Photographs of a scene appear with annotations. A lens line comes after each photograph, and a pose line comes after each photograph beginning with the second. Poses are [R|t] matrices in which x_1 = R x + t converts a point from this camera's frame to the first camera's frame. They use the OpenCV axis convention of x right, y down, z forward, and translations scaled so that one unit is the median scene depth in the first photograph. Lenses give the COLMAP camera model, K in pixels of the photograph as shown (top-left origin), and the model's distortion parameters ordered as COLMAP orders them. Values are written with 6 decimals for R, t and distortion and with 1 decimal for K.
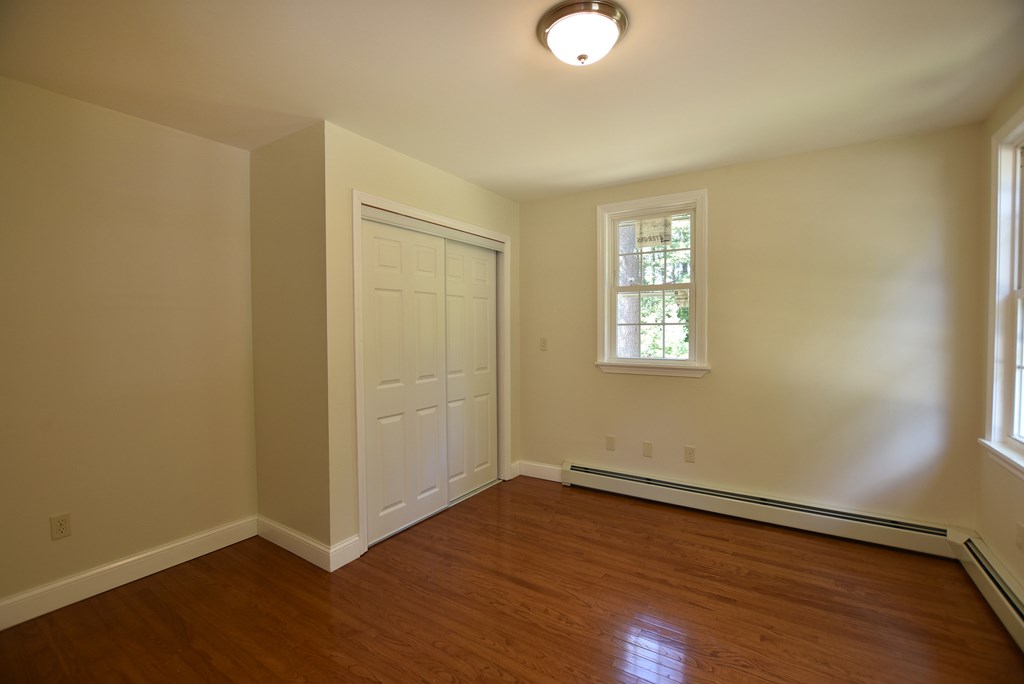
lens RADIAL K [[466.6, 0, 485.6], [0, 466.6, 342.8], [0, 0, 1]] dist [-0.000382, 0.000029]
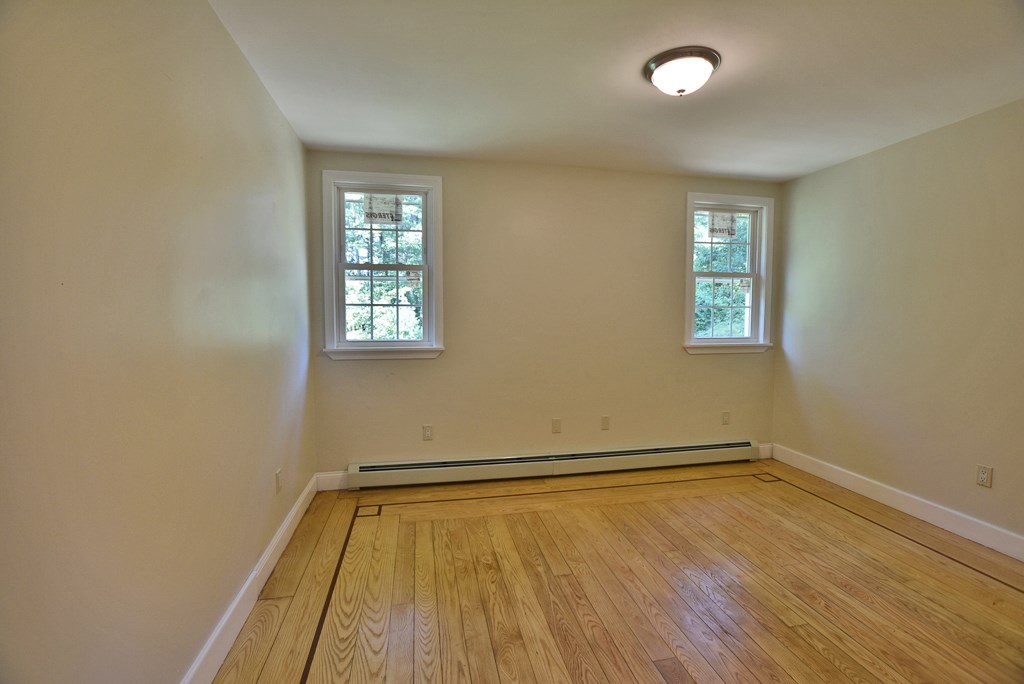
lens RADIAL K [[484.3, 0, 515.9], [0, 484.3, 337.0], [0, 0, 1]] dist [-0.041611, 0.000004]
pose [[0.702901, -0.035298, 0.710411, -0.172176], [0.016538, 0.999309, 0.033290, -0.003632], [-0.711095, -0.011651, 0.702999, 0.115855]]
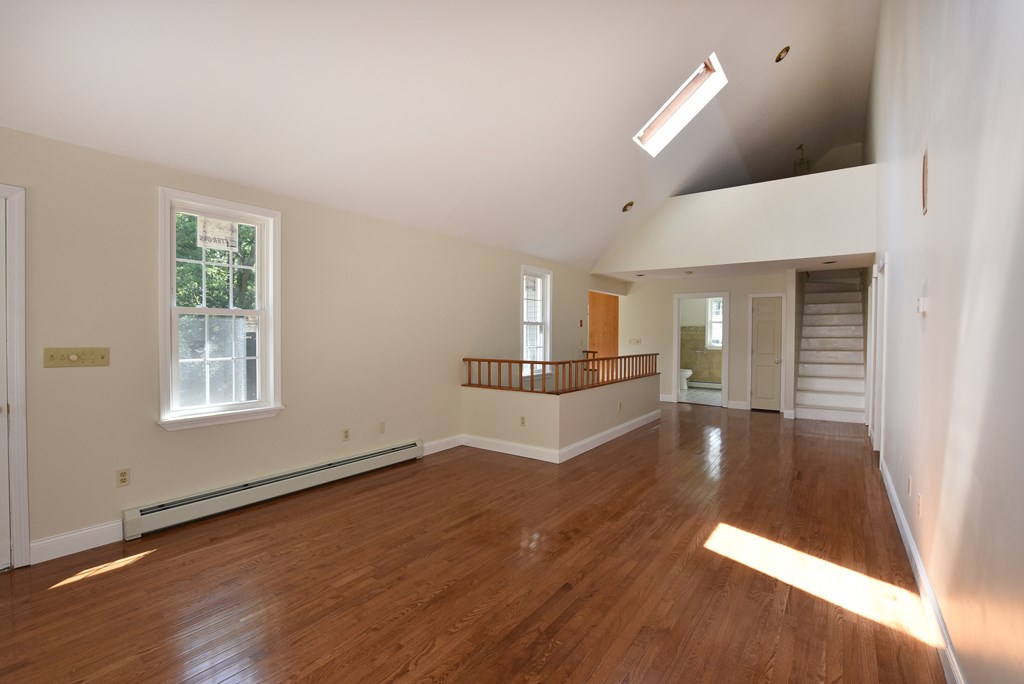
lens RADIAL K [[466.6, 0, 485.6], [0, 466.6, 342.8], [0, 0, 1]] dist [-0.000382, 0.000029]
pose [[0.088516, -0.015200, 0.995959, -0.380506], [0.025270, 0.999596, 0.013009, -0.007539], [-0.995754, 0.024016, 0.088864, 0.252741]]
